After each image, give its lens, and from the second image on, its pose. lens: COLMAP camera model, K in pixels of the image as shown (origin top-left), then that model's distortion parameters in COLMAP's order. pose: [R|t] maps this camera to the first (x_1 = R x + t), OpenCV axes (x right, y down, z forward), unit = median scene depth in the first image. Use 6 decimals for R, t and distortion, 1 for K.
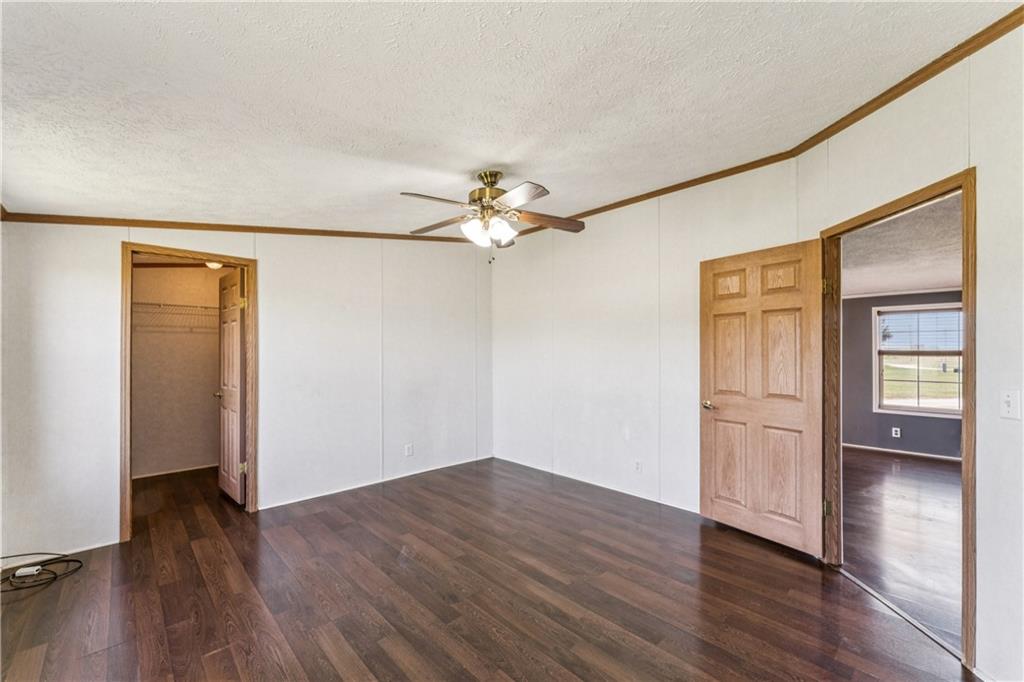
lens RADIAL K [[408.9, 0, 512.2], [0, 408.9, 352.5], [0, 0, 1]] dist [-0.000669, -0.000032]
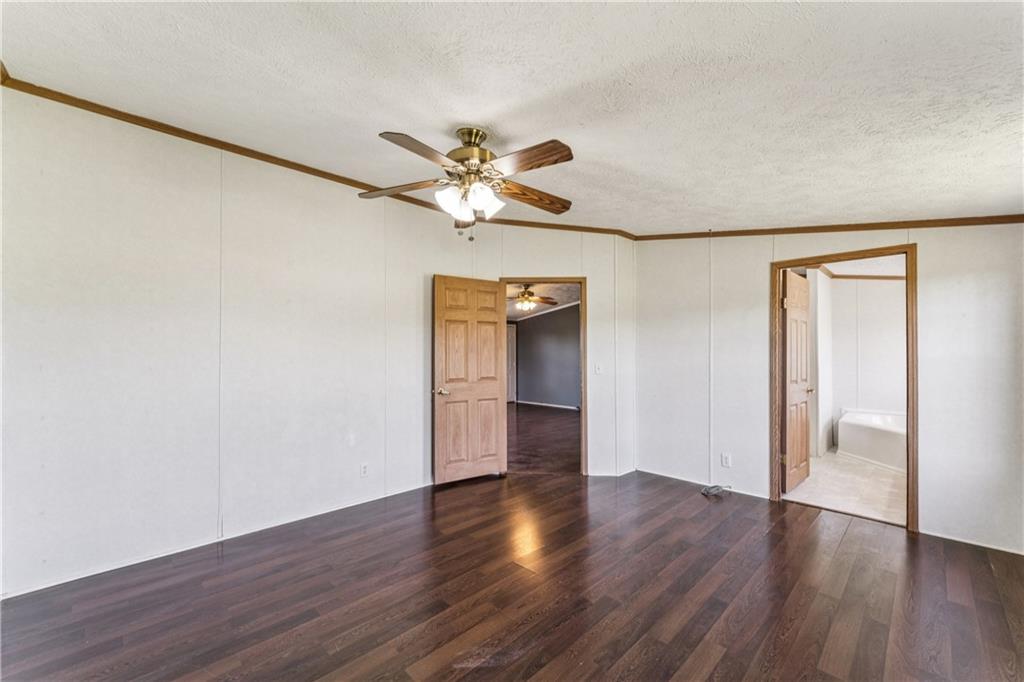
lens RADIAL K [[404.6, 0, 514.1], [0, 404.6, 350.0], [0, 0, 1]] dist [0.001203, 0.000155]
pose [[-0.006284, 0.000819, 0.999980, -0.793337], [-0.005080, 0.999987, -0.000851, 0.001027], [-0.999967, -0.005085, -0.006280, 0.838294]]
